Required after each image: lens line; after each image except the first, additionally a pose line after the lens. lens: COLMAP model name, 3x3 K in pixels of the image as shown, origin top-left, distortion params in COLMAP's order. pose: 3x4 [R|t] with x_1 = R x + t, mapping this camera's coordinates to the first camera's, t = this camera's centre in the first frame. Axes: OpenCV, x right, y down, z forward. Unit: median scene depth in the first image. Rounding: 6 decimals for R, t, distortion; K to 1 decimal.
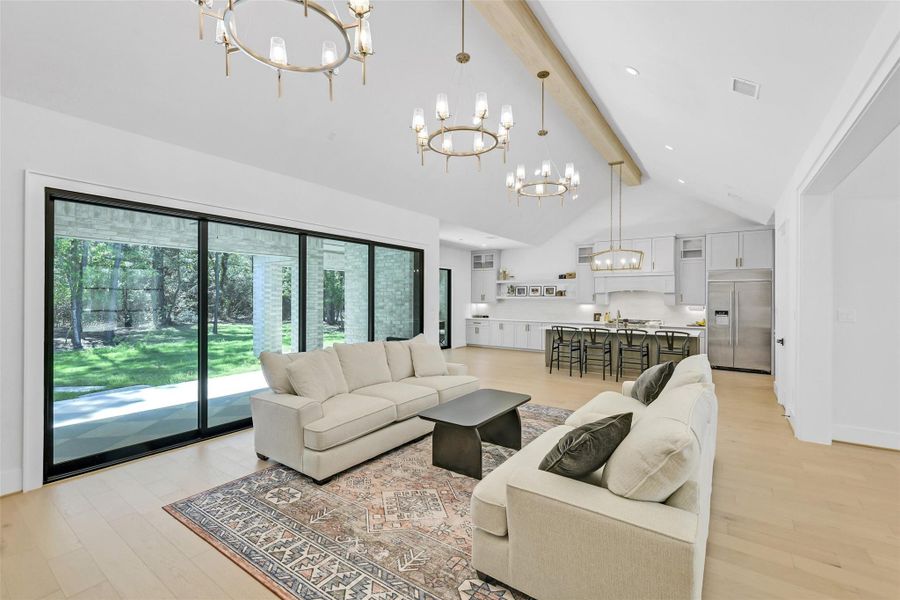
lens RADIAL K [[391.3, 0, 450.0], [0, 391.3, 300.0], [0, 0, 1]] dist [0.002005, -0.000167]
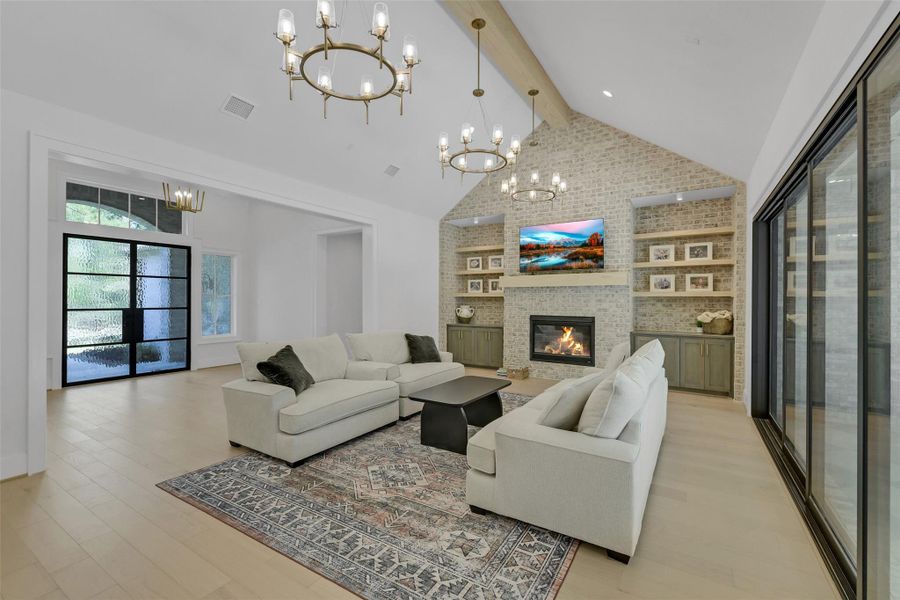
lens RADIAL K [[387.1, 0, 449.9], [0, 387.1, 296.2], [0, 0, 1]] dist [0.001322, -0.001425]
pose [[-0.998488, -0.006770, -0.054554, 0.064826], [-0.006501, 0.999966, -0.005110, 0.007813], [0.054587, -0.004748, -0.998498, 0.771181]]
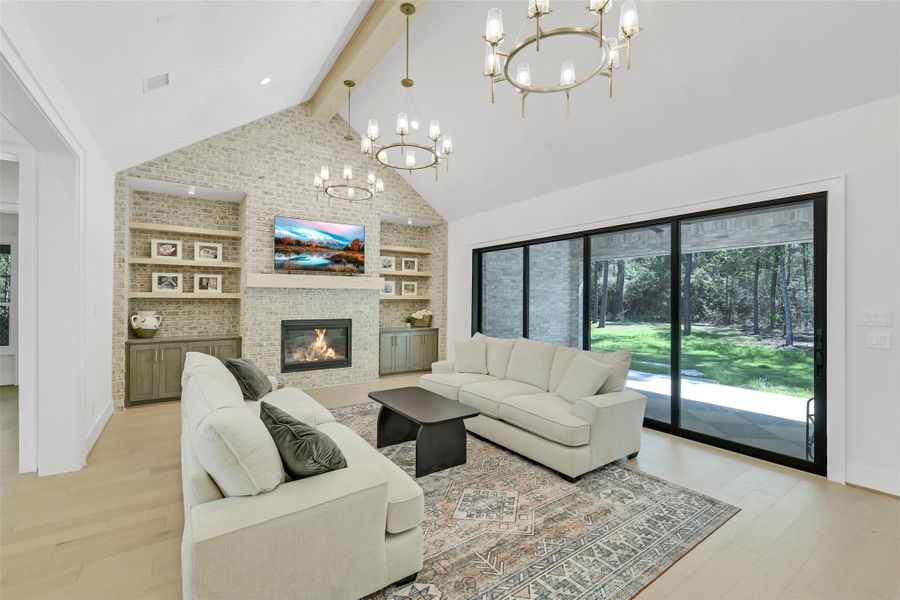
lens RADIAL K [[387.1, 0, 449.9], [0, 387.1, 296.2], [0, 0, 1]] dist [0.001322, -0.001425]
pose [[-0.339694, -0.012410, -0.940454, 0.365053], [-0.010634, 0.999900, -0.009353, 0.002644], [0.940476, 0.006824, -0.339792, 0.525715]]
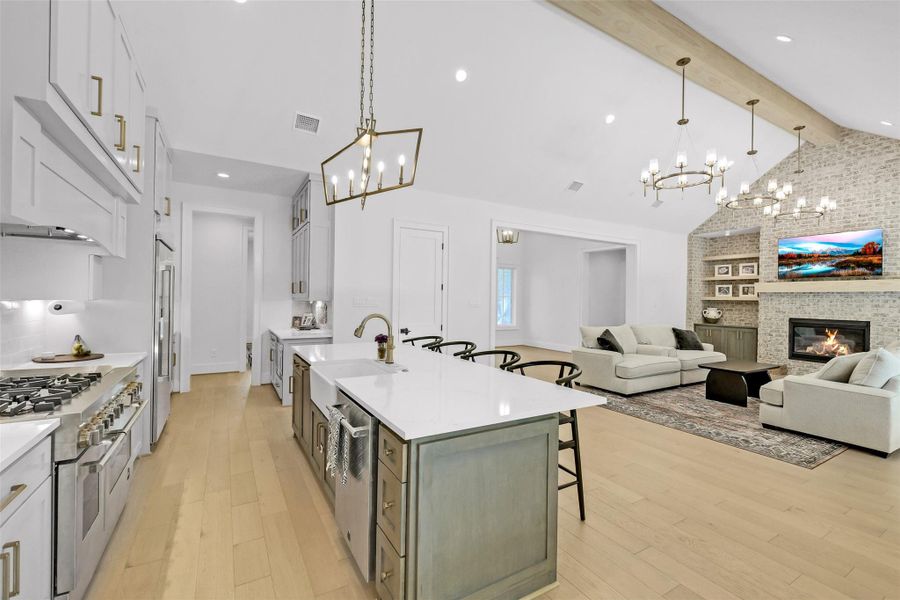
lens RADIAL K [[385.2, 0, 452.5], [0, 385.2, 296.9], [0, 0, 1]] dist [-0.001258, -0.000485]
pose [[-0.911400, -0.017648, 0.411142, 0.180465], [-0.018322, 0.999829, 0.002300, 0.006237], [-0.411113, -0.005437, -0.911568, 1.060427]]
